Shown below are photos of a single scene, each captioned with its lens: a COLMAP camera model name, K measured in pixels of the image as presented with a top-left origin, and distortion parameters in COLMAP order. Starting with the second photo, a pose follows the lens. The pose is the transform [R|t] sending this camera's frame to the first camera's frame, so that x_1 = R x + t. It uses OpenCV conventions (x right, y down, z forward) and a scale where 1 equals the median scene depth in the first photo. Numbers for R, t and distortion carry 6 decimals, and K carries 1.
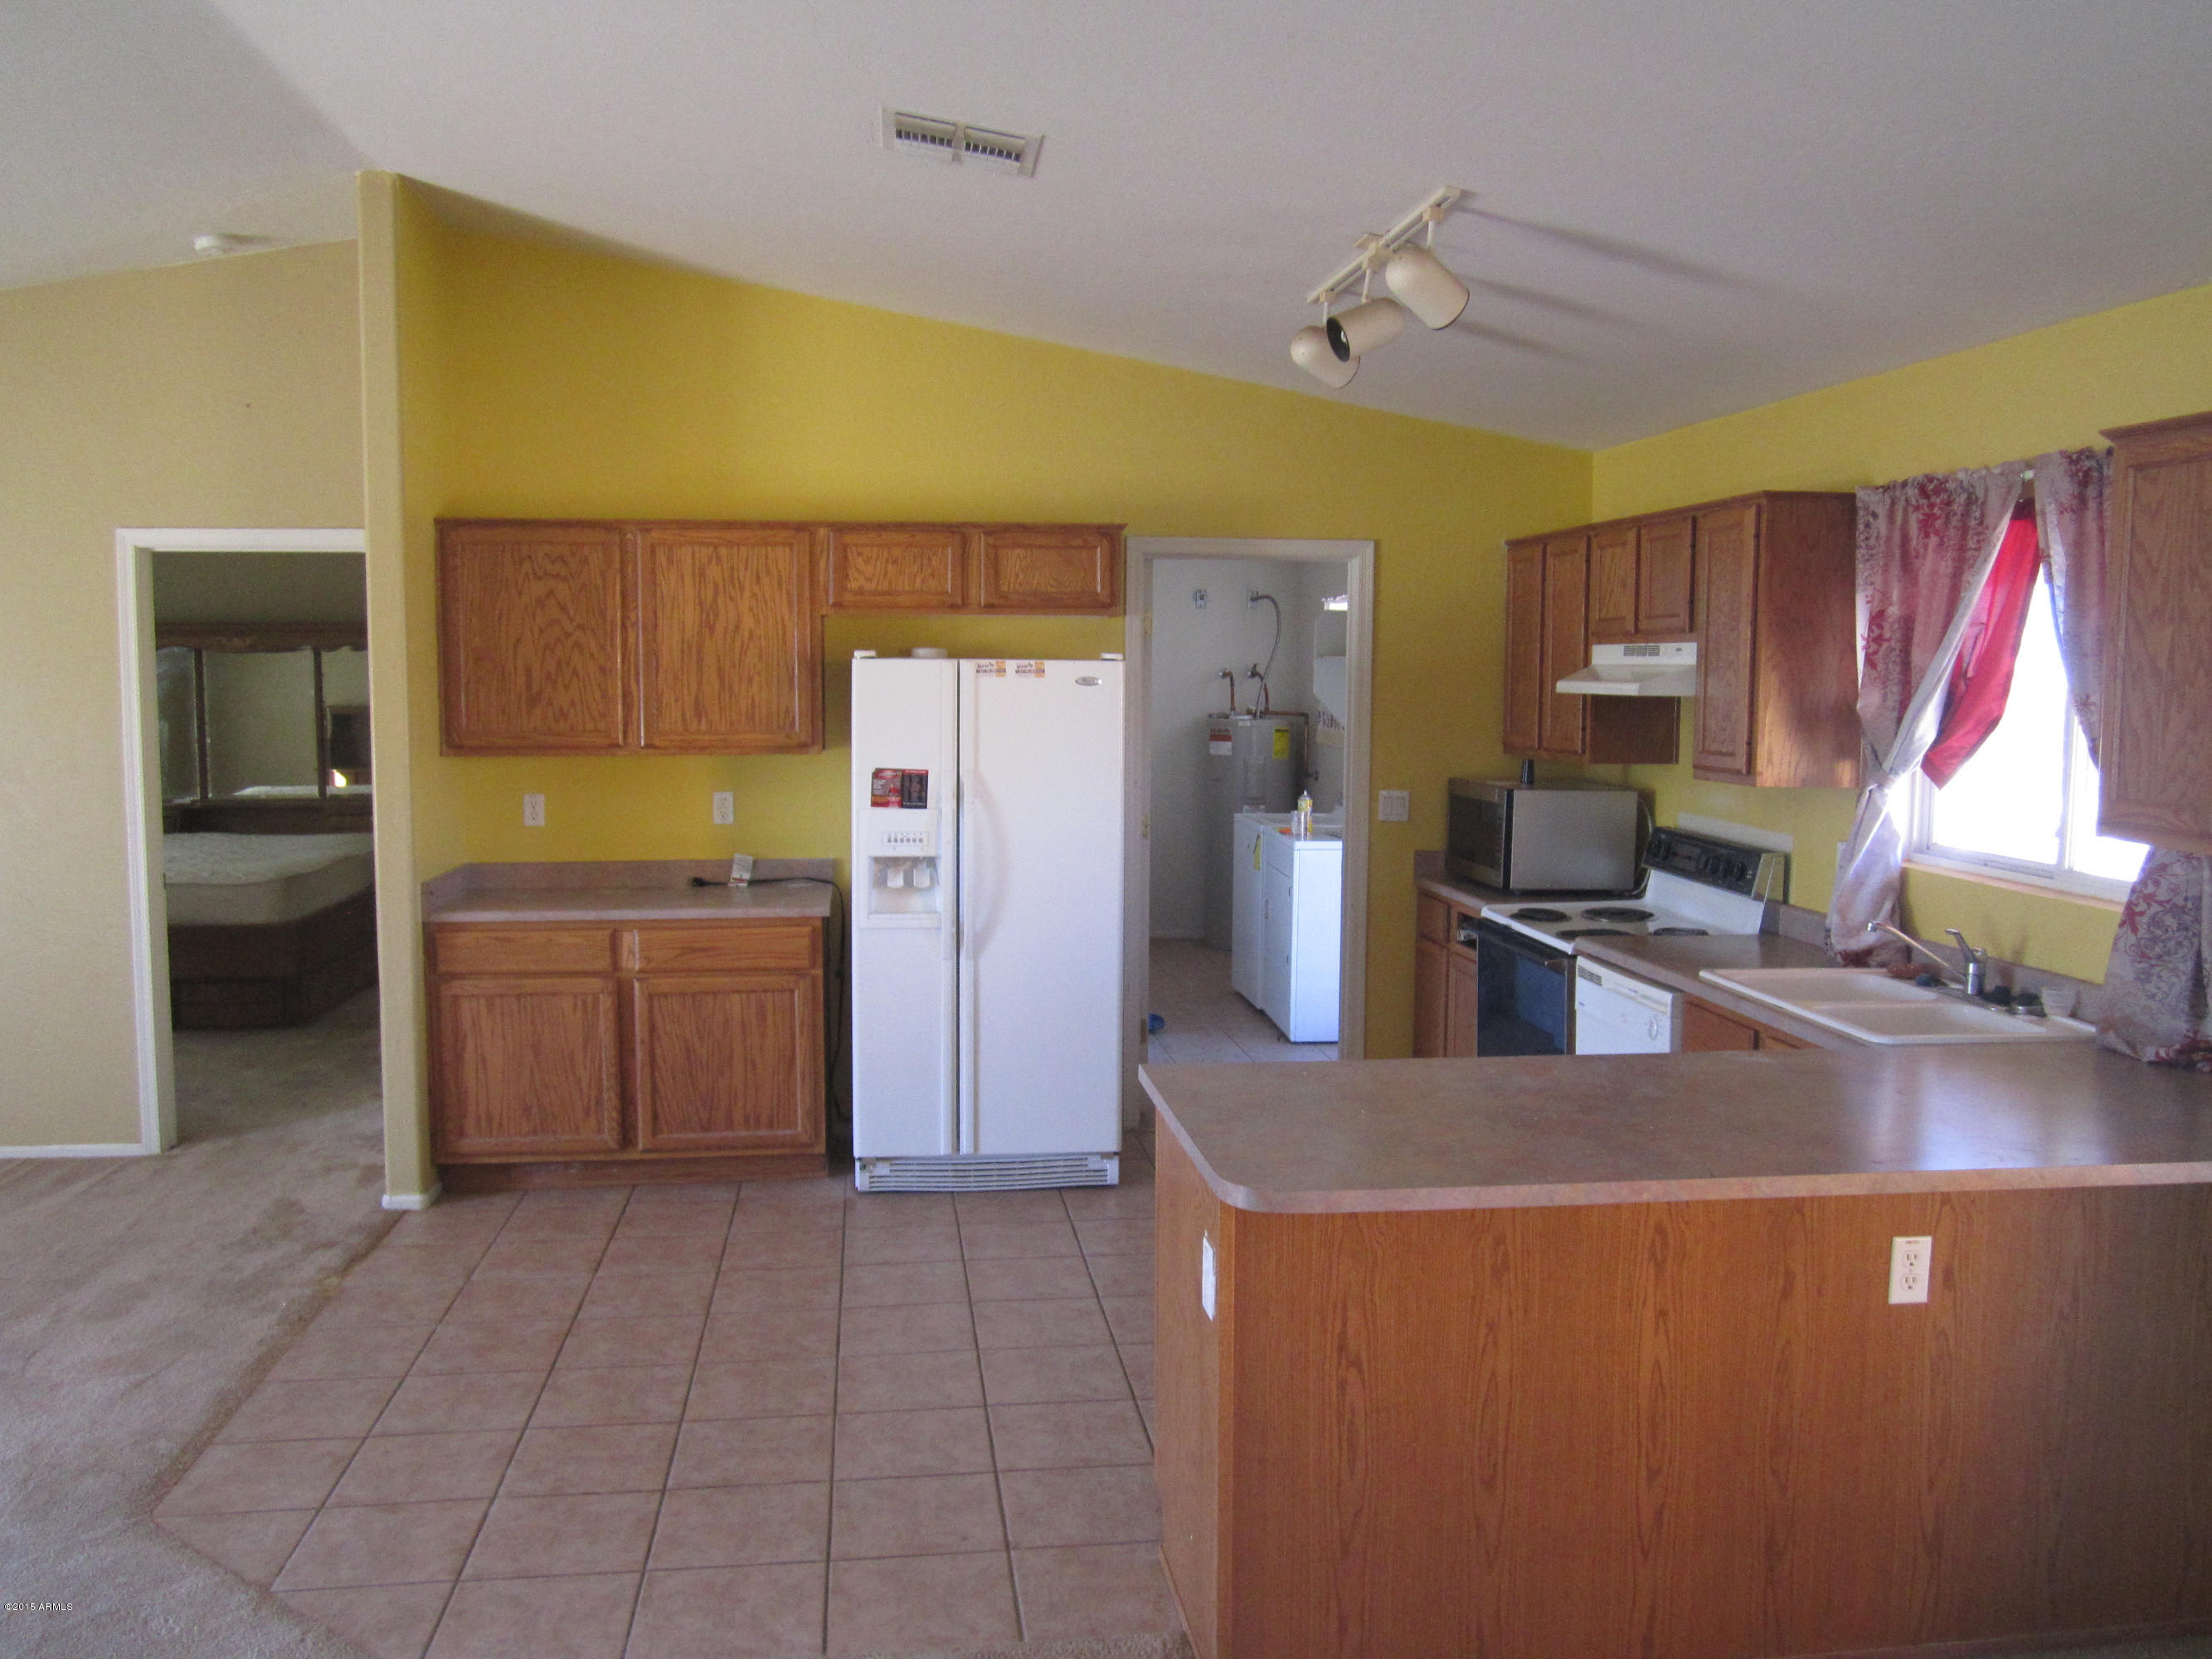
lens RADIAL K [[1840.2, 0, 1105.8], [0, 1840.2, 820.1], [0, 0, 1]] dist [-0.037125, 0.005728]
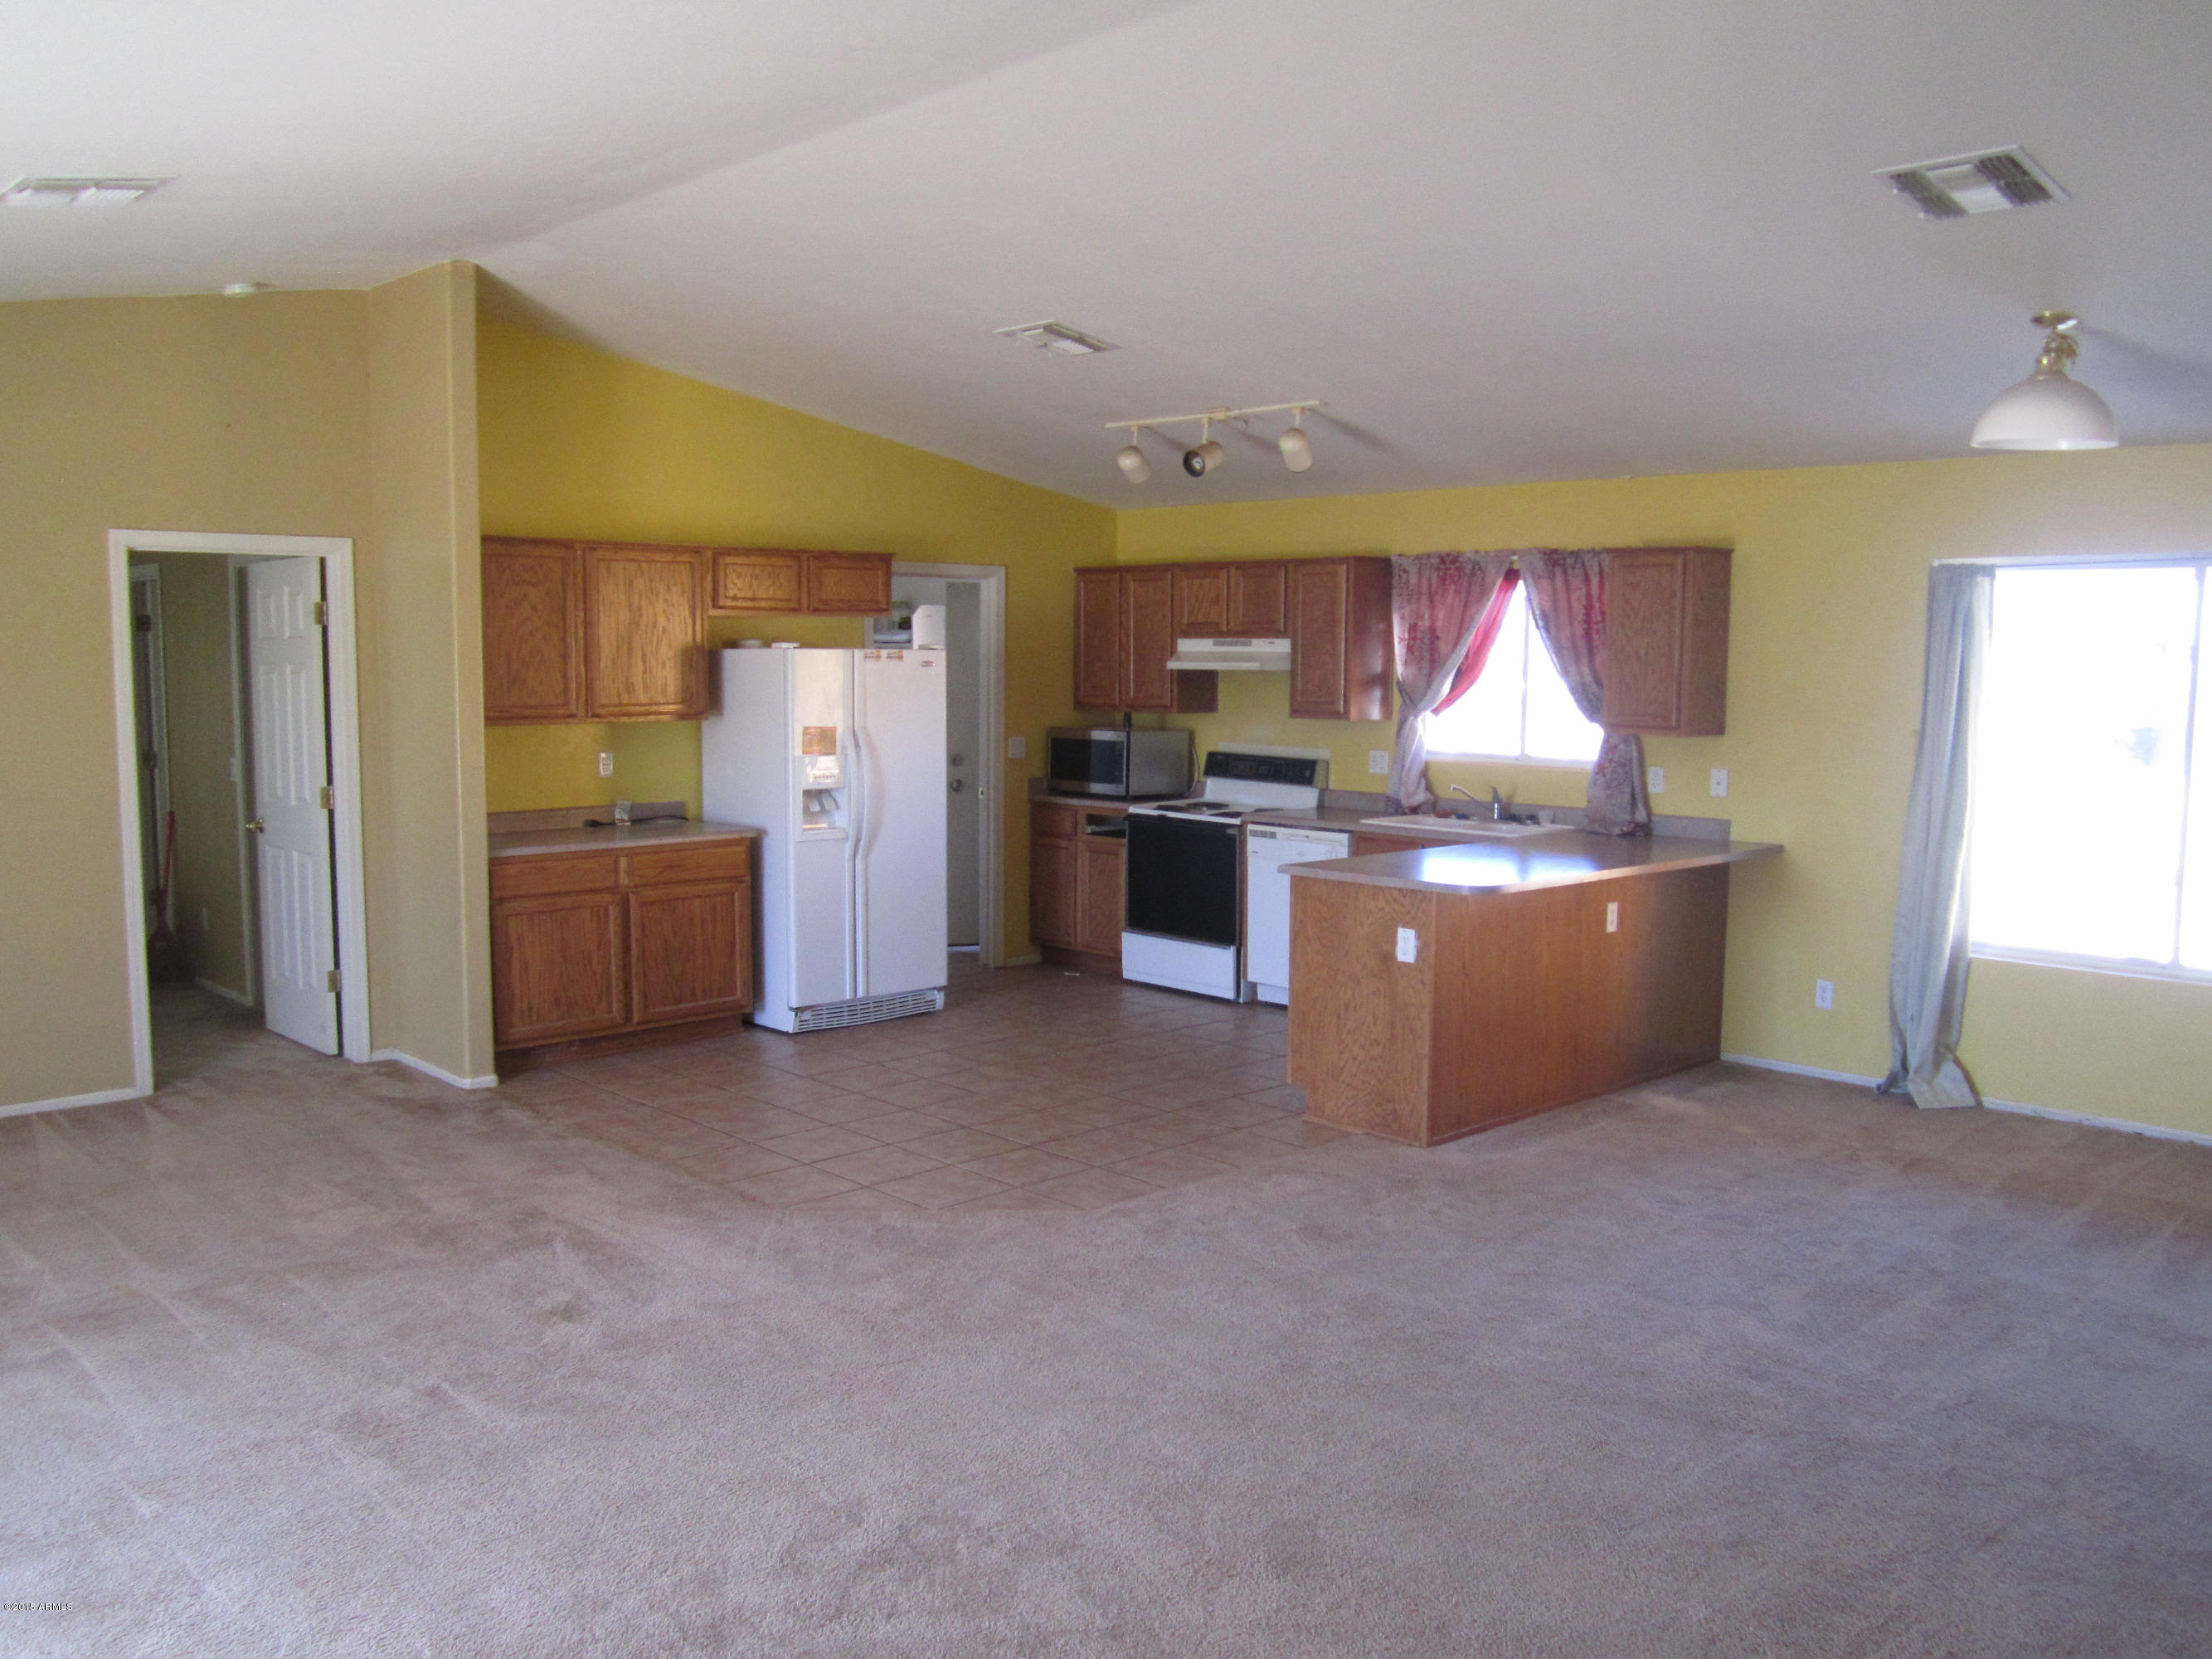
lens RADIAL K [[1831.4, 0, 1118.6], [0, 1831.4, 815.2], [0, 0, 1]] dist [-0.029729, -0.001190]
pose [[0.809217, -0.053422, 0.585075, -0.733672], [0.048931, 0.998526, 0.023497, 0.017752], [-0.585468, 0.009615, 0.810638, -0.264422]]
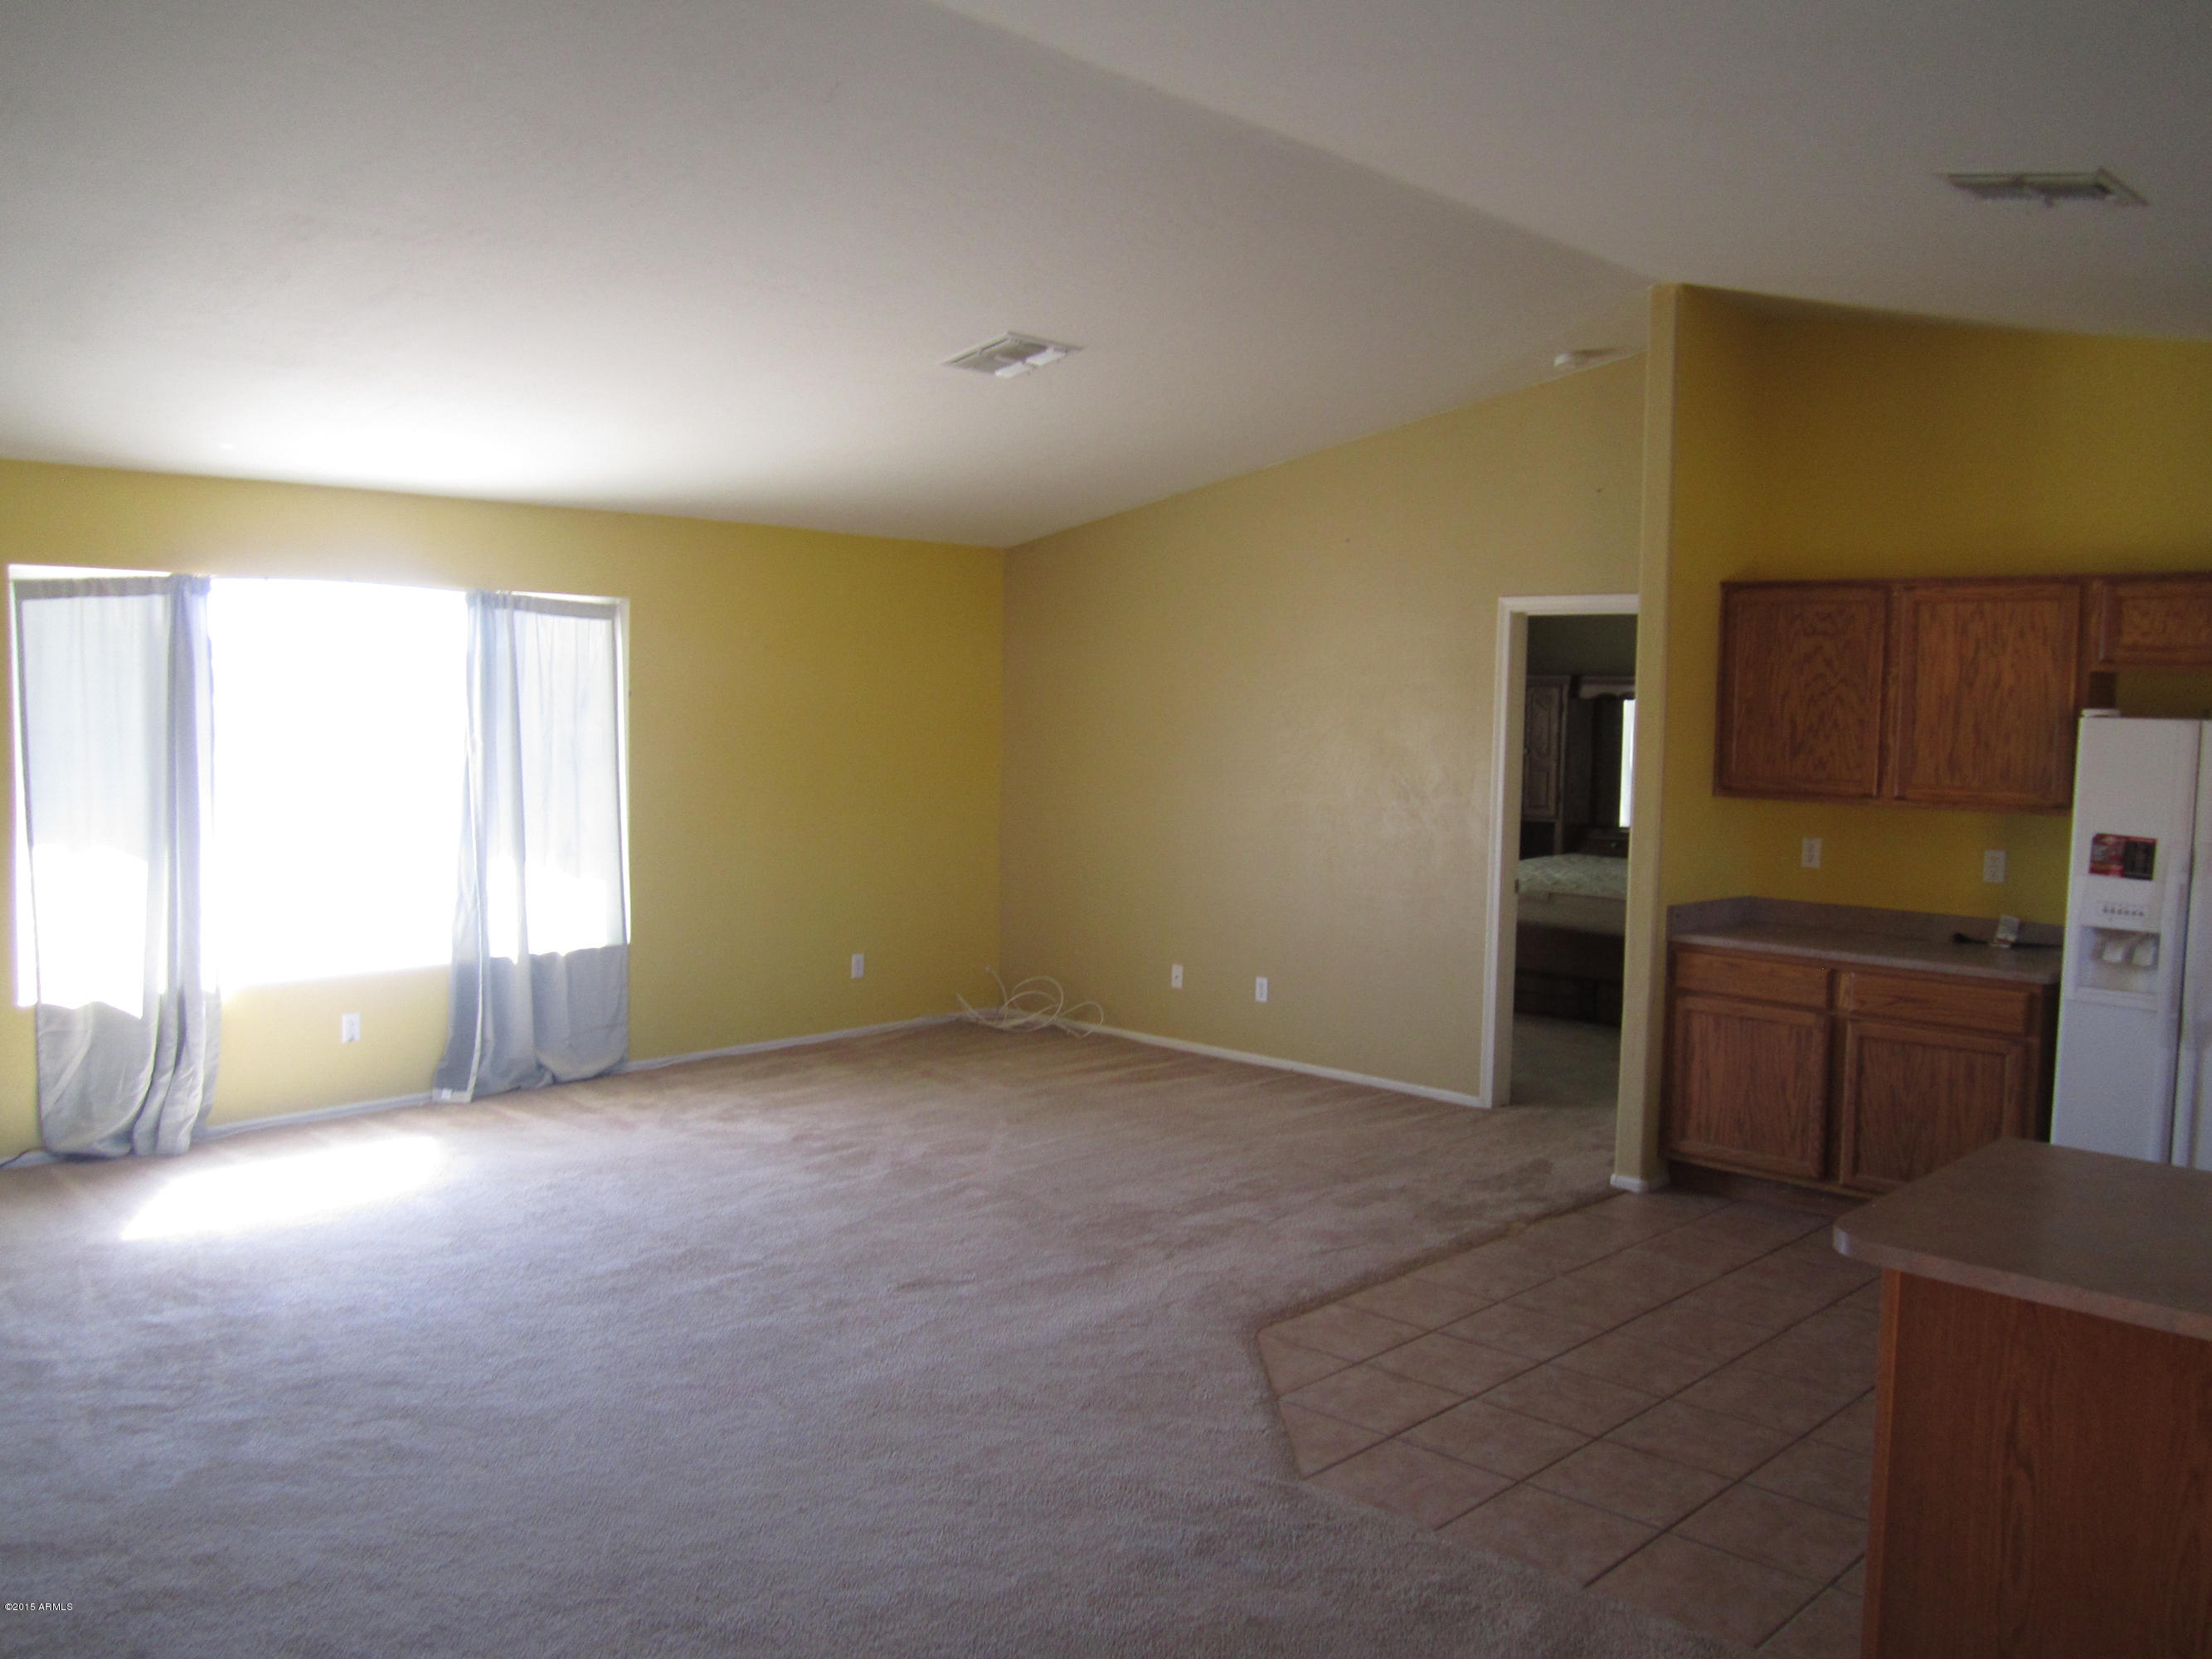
lens RADIAL K [[1831.4, 0, 1118.6], [0, 1831.4, 815.2], [0, 0, 1]] dist [-0.029729, -0.001190]
pose [[0.637654, 0.063318, -0.767716, 0.264076], [-0.088775, 0.996016, 0.008412, -0.000554], [0.765190, 0.062790, 0.640735, 0.015914]]
